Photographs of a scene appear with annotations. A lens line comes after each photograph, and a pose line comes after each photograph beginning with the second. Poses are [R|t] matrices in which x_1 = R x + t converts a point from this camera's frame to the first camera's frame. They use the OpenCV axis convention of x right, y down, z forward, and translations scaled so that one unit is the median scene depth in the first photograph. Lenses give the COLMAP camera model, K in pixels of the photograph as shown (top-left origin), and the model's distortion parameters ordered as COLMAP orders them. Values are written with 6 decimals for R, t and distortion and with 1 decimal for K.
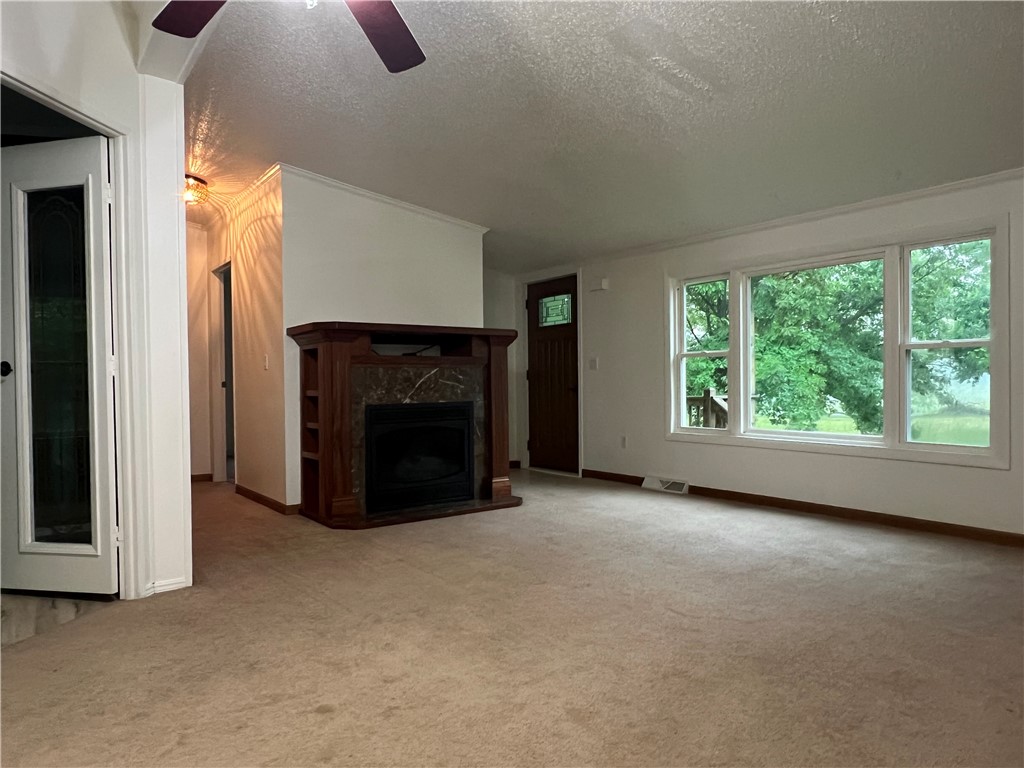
lens RADIAL K [[663.1, 0, 512.0], [0, 663.1, 384.0], [0, 0, 1]] dist [-0.001507, -0.000280]
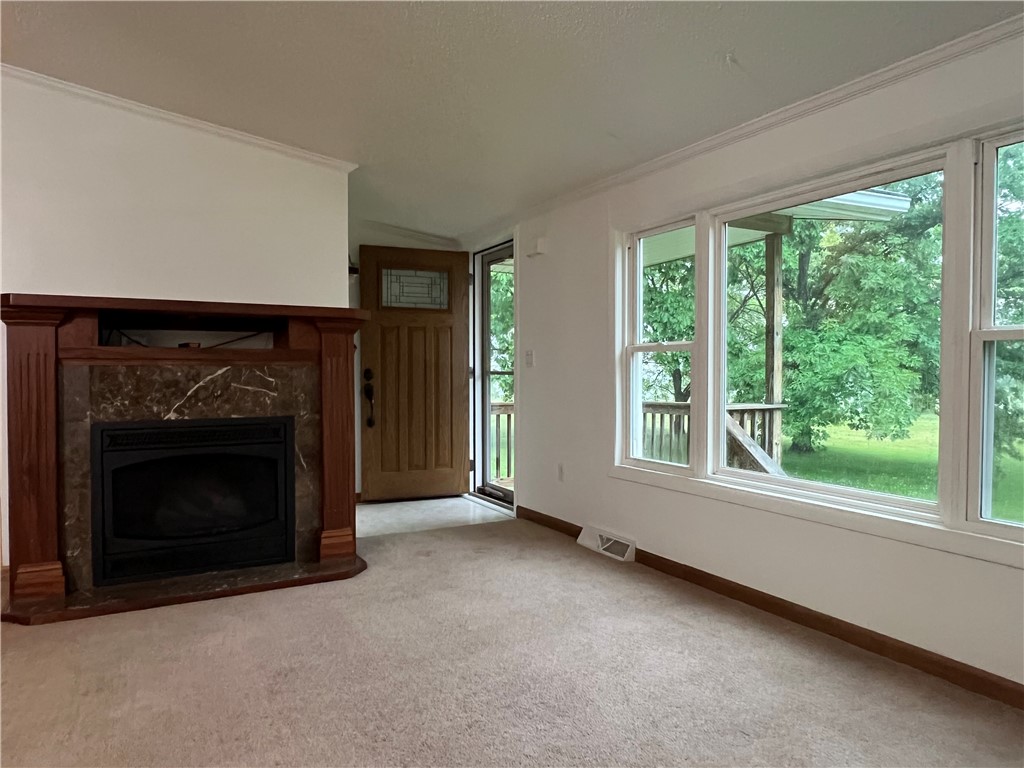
lens RADIAL K [[661.8, 0, 512.0], [0, 661.8, 384.0], [0, 0, 1]] dist [-0.007169, -0.002302]
pose [[0.990681, 0.012931, -0.135585, 0.226889], [-0.010455, 0.999766, 0.018957, -0.019101], [0.135798, -0.017363, 0.990584, 0.333563]]
